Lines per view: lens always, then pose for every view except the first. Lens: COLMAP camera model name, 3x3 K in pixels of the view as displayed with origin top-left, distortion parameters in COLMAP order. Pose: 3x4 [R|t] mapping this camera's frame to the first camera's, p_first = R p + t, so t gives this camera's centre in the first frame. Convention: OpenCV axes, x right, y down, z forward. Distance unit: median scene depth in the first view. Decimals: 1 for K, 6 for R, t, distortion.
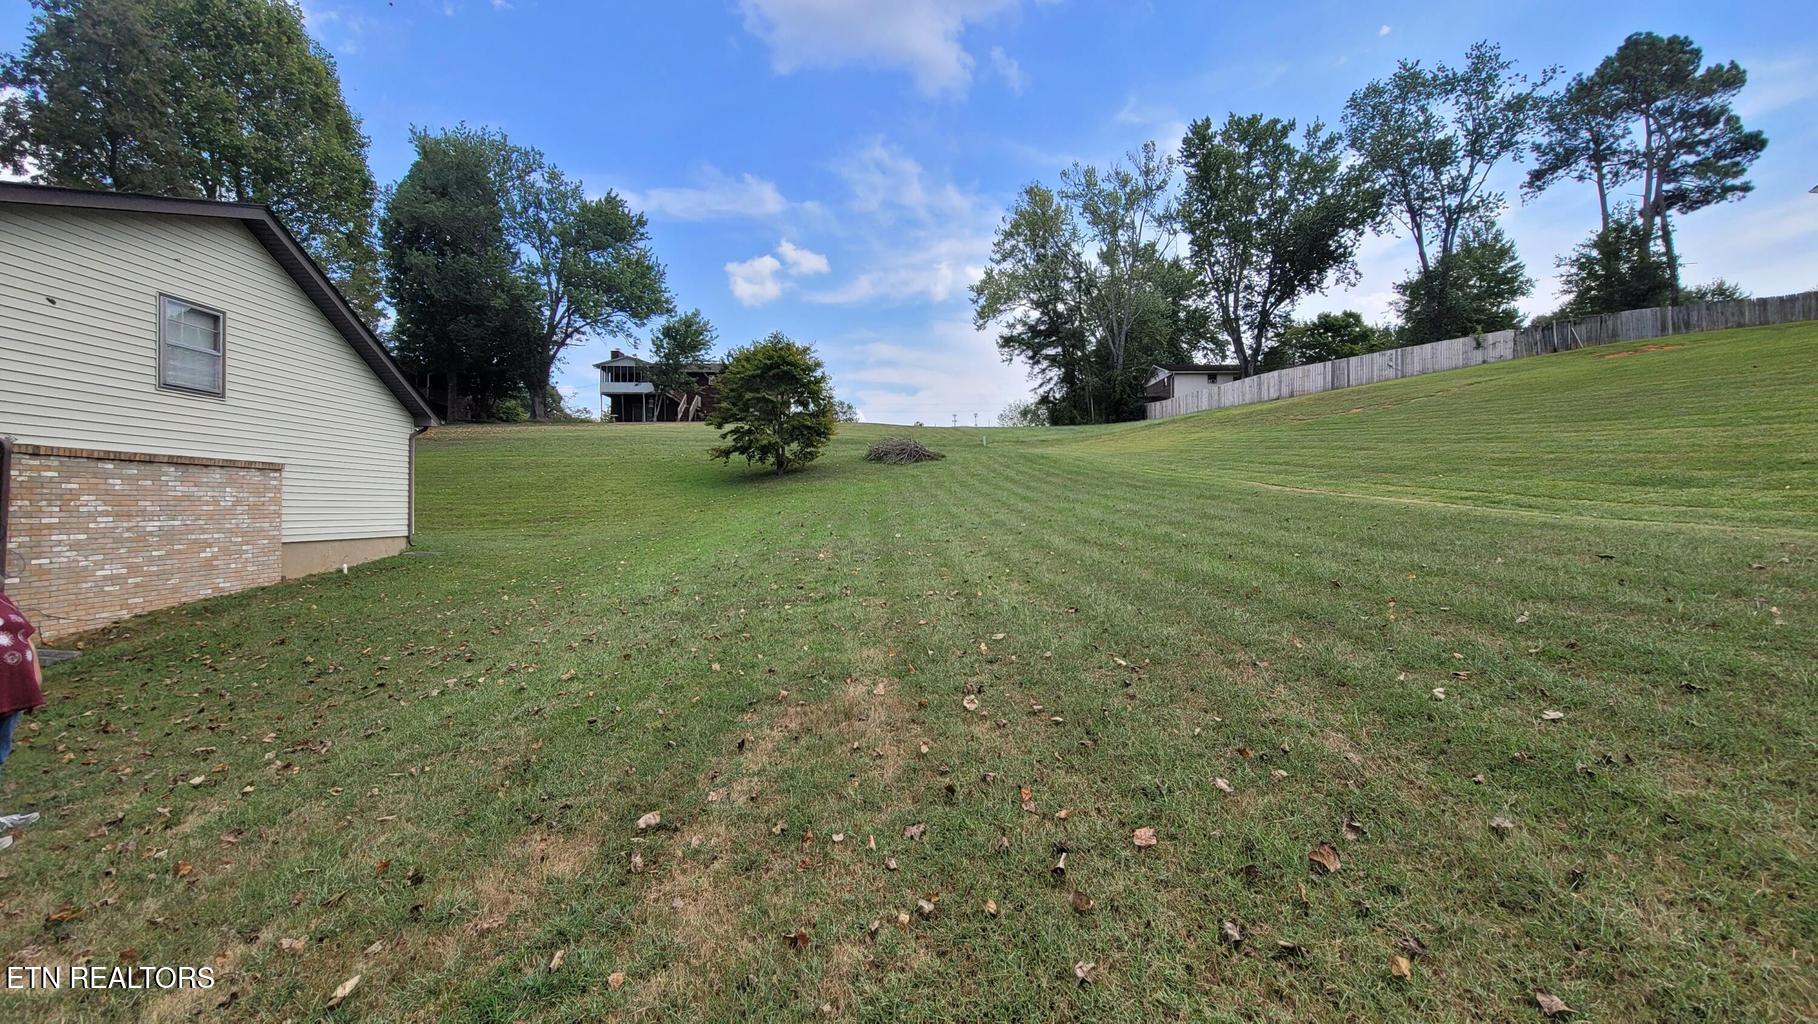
lens RADIAL K [[736.6, 0, 917.0], [0, 736.6, 524.4], [0, 0, 1]] dist [0.001220, -0.000092]
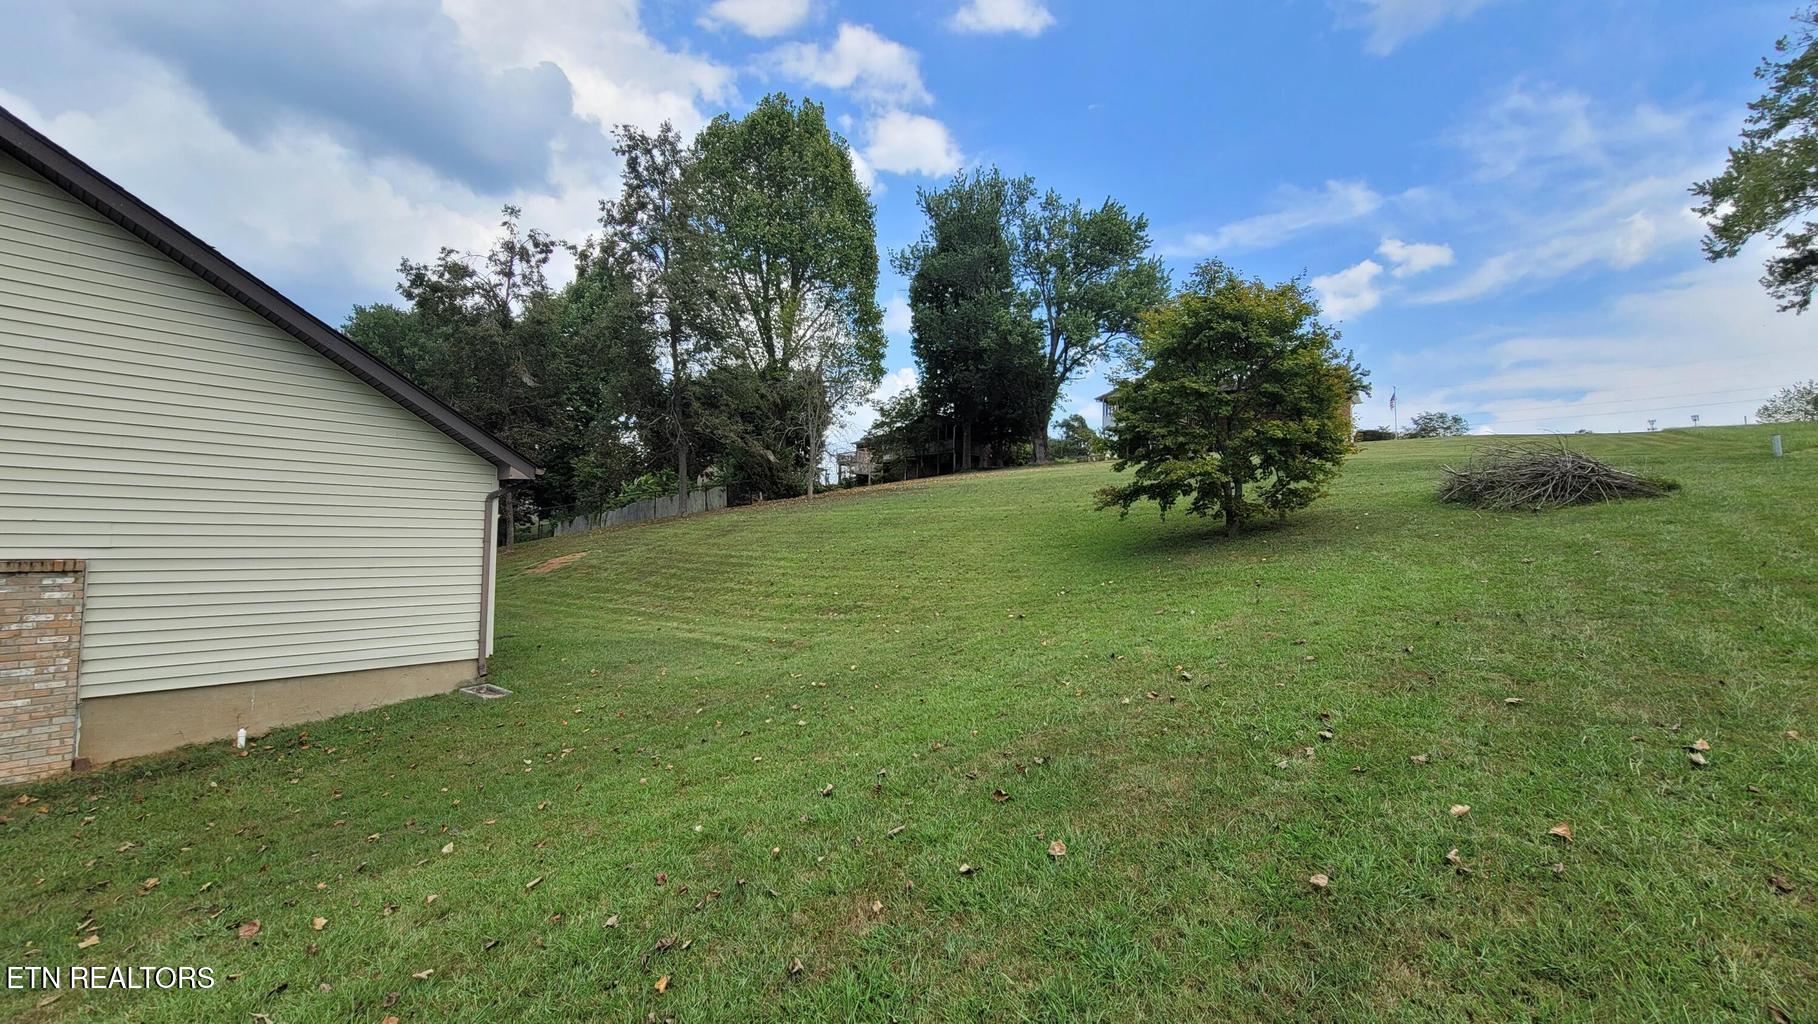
lens RADIAL K [[736.6, 0, 917.0], [0, 736.6, 524.4], [0, 0, 1]] dist [0.001220, -0.000092]
pose [[0.740659, -0.006993, -0.671845, 0.000672], [-0.027460, 0.998795, -0.040669, -0.023850], [0.671320, 0.048570, 0.739574, 0.228623]]
